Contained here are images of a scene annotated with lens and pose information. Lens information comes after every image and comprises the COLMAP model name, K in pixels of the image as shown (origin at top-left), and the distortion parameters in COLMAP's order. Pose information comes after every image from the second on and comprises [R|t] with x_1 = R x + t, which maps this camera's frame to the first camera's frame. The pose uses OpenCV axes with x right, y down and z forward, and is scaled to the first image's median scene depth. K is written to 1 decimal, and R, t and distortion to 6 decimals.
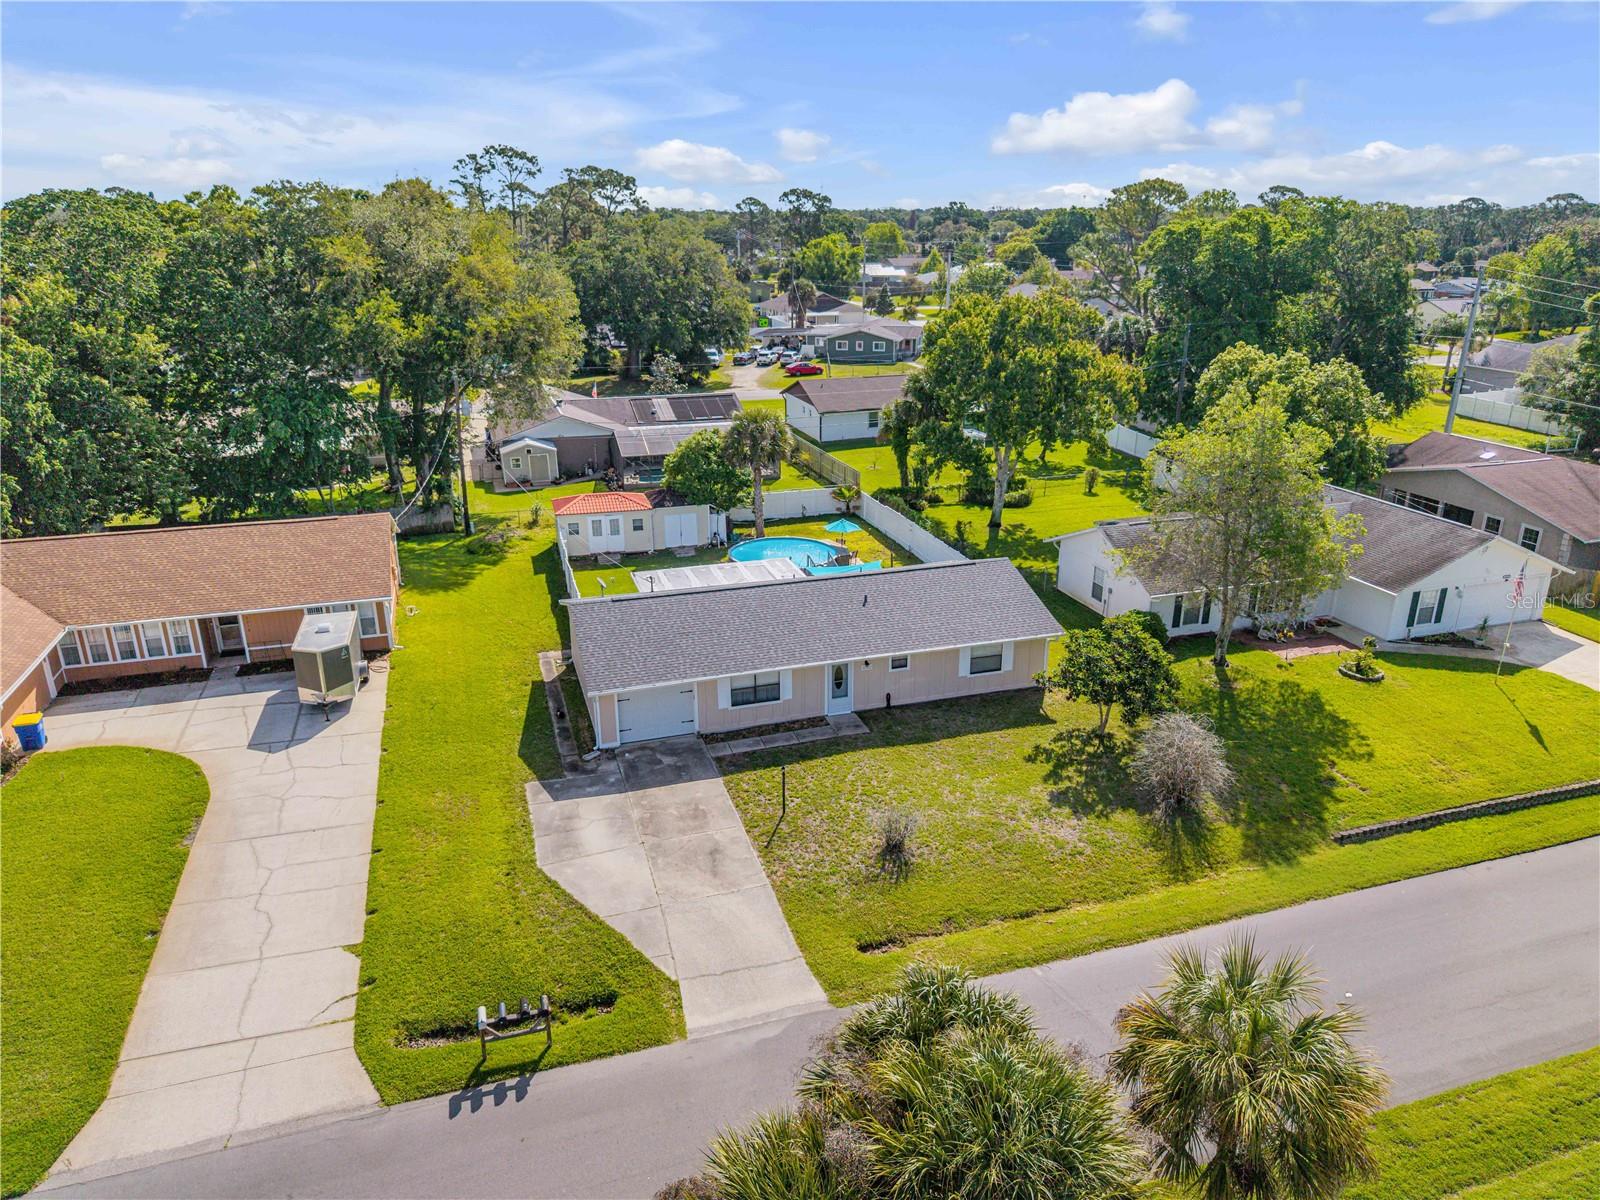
lens RADIAL K [[1072.3, 0, 800.0], [0, 1072.3, 600.0], [0, 0, 1]] dist [0.040088, -0.055880]
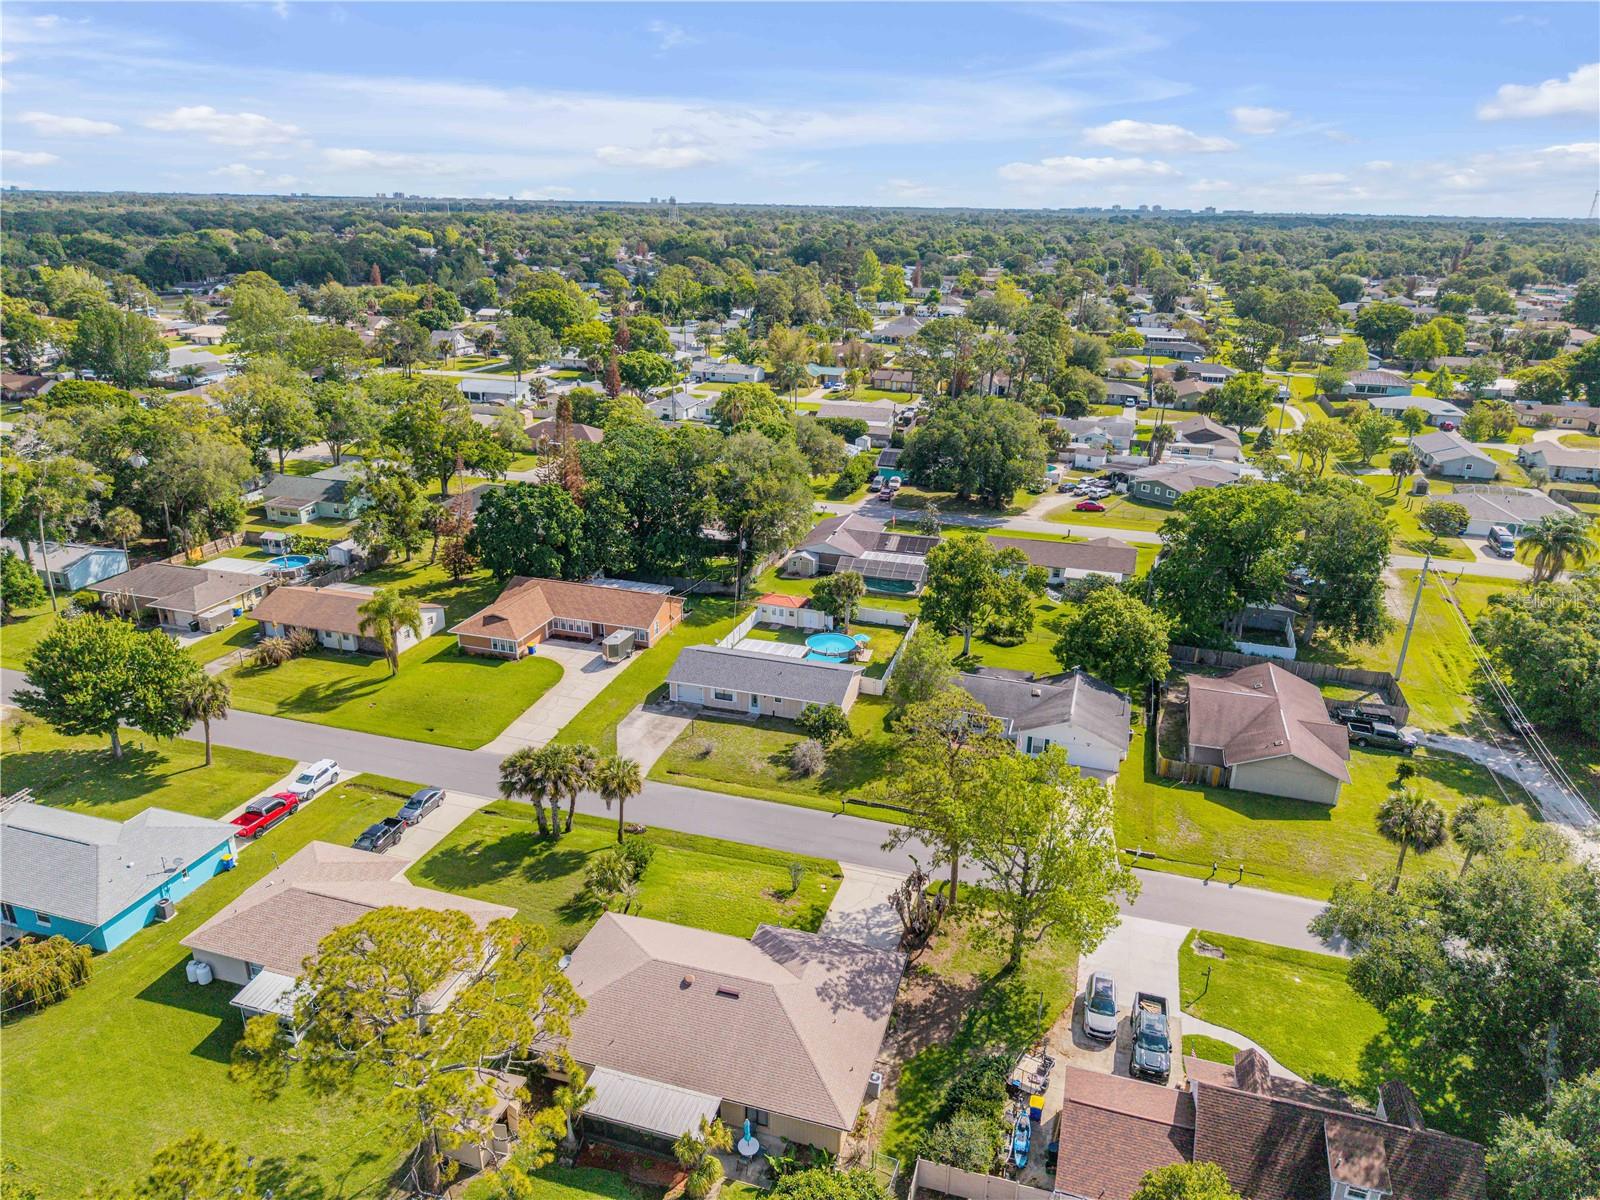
lens RADIAL K [[1072.3, 0, 800.0], [0, 1072.3, 600.0], [0, 0, 1]] dist [0.040088, -0.055880]
pose [[0.819149, 0.212795, -0.532648, 1.458566], [-0.208549, 0.975573, 0.069022, -0.365421], [0.534325, 0.054543, 0.843518, -1.159424]]
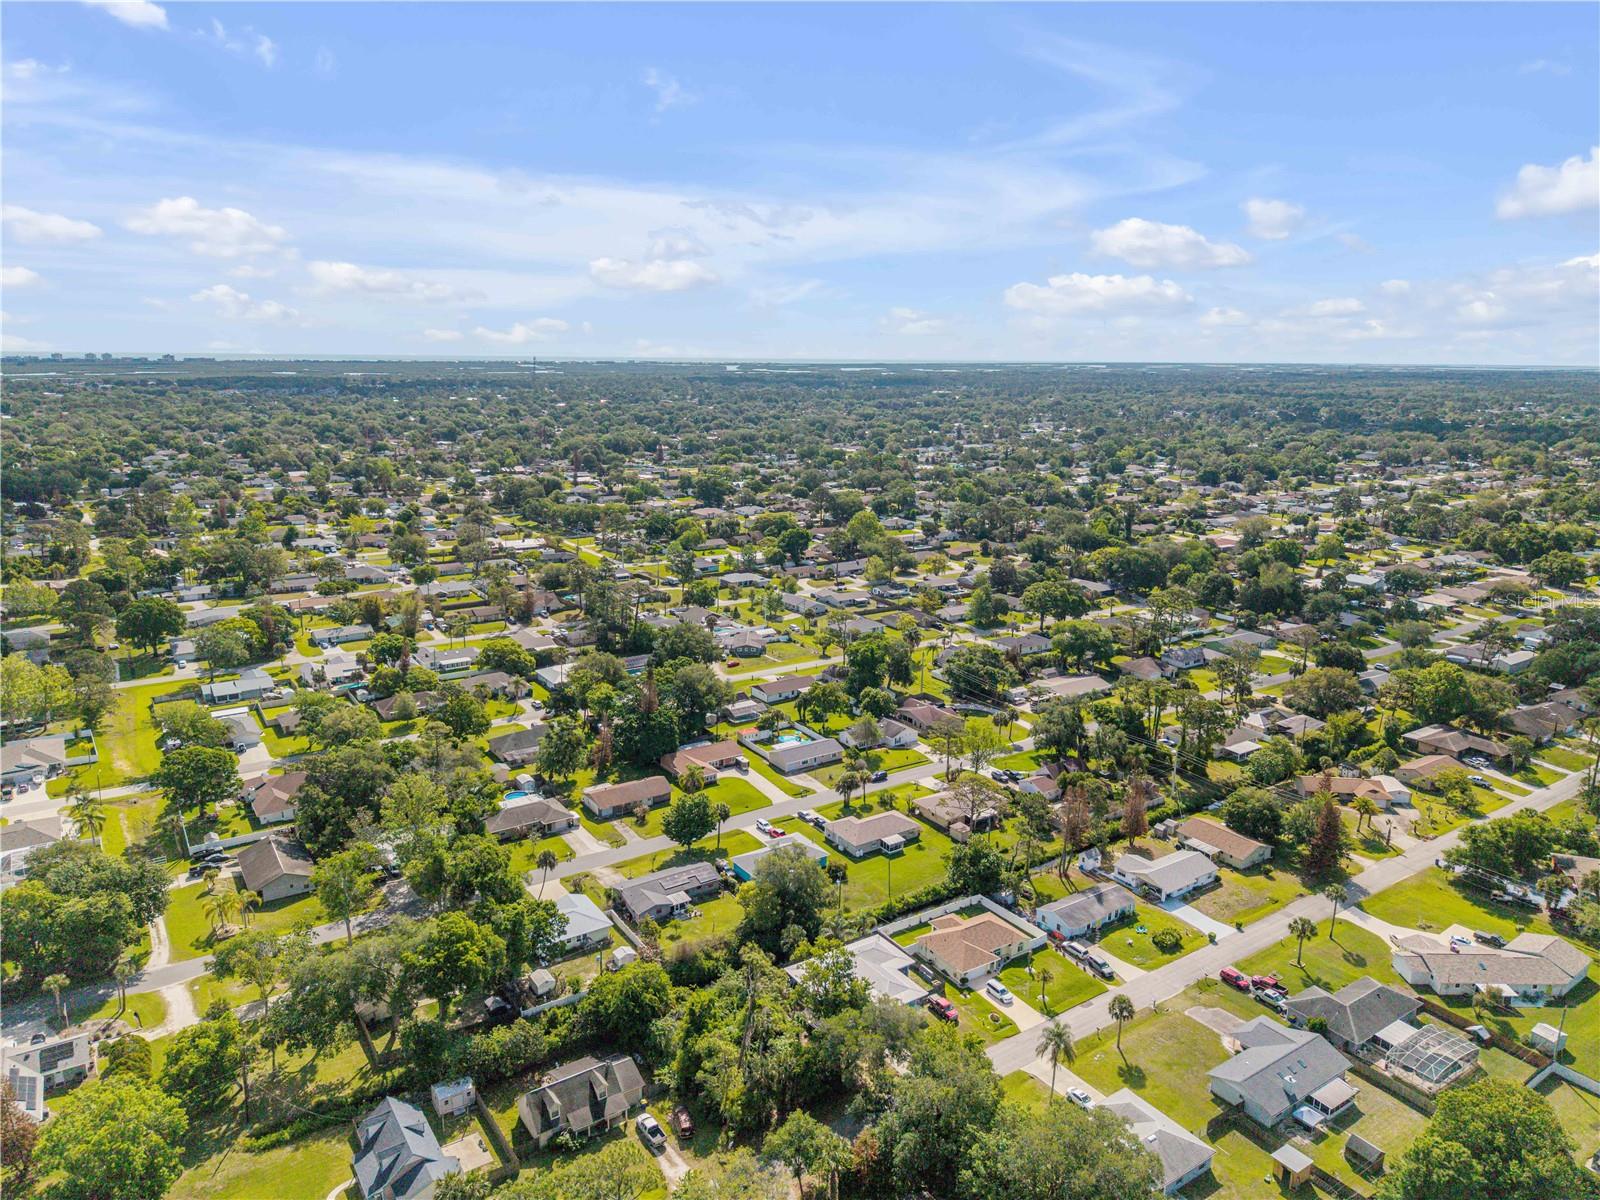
lens RADIAL K [[1072.3, 0, 800.0], [0, 1072.3, 600.0], [0, 0, 1]] dist [0.040088, -0.055880]
pose [[0.960248, -0.054837, 0.273708, -1.895042], [0.084509, 0.991610, -0.097815, -0.277351], [-0.266048, 0.117057, 0.956826, -5.724813]]
